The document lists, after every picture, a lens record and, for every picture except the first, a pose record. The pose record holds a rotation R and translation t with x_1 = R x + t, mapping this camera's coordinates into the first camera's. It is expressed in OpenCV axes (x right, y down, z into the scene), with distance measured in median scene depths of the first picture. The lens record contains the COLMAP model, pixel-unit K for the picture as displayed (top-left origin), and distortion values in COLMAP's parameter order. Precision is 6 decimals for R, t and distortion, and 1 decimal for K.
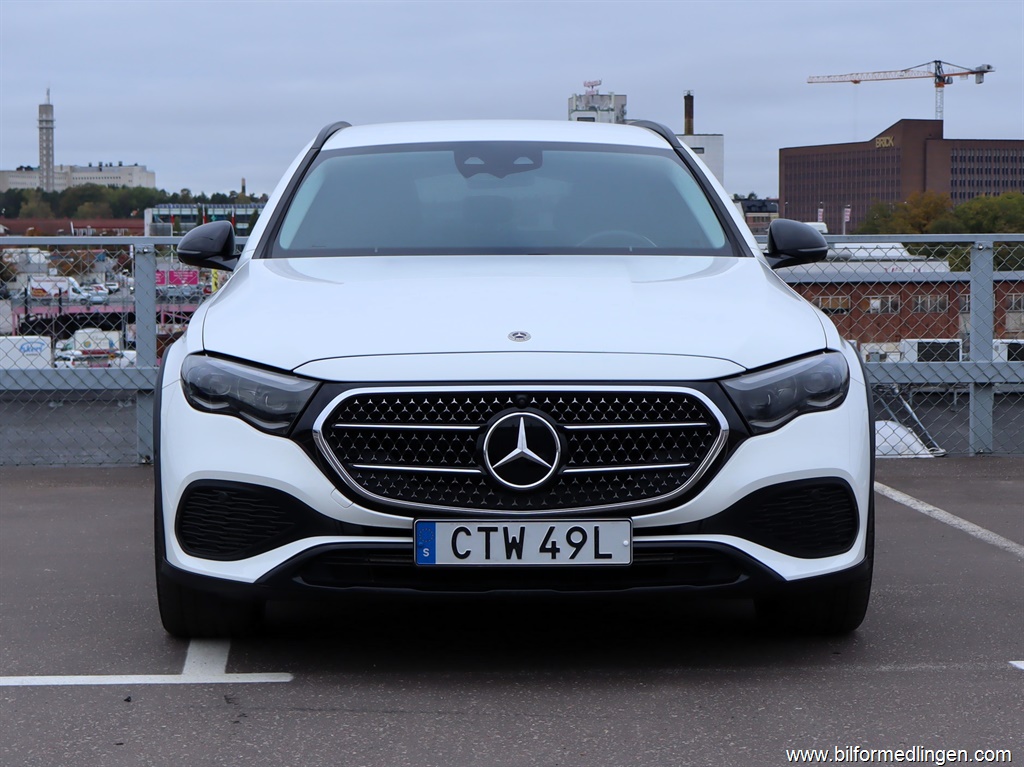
lens RADIAL K [[1953.8, 0, 511.8], [0, 1953.8, 384.0], [0, 0, 1]] dist [0.141295, 0.000000]
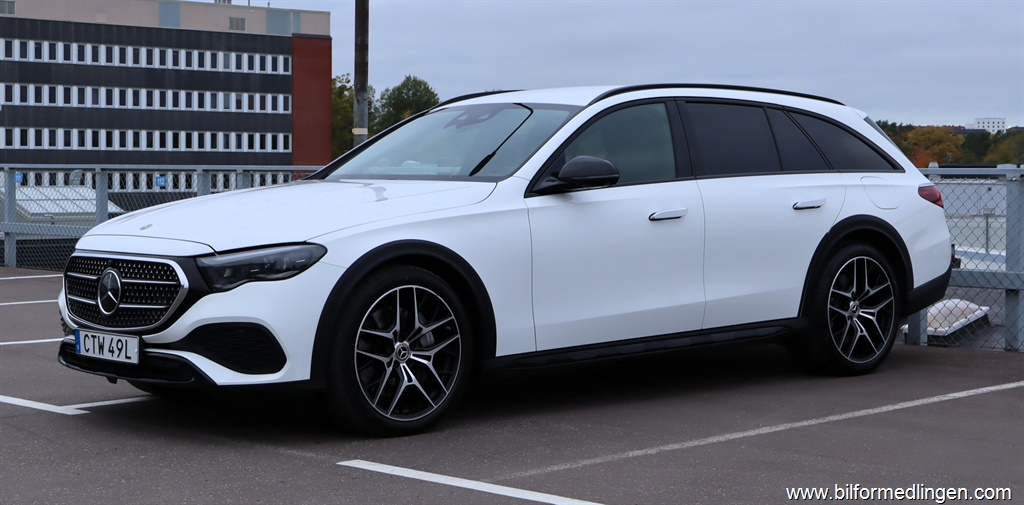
lens RADIAL K [[1747.9, 0, 522.8], [0, 1747.9, 248.8], [0, 0, 1]] dist [0.072869, 0.000000]
pose [[0.668355, 0.036686, -0.742937, 1.393586], [-0.051709, 0.998658, 0.002795, -0.027511], [0.742043, 0.036548, 0.669355, 0.233813]]
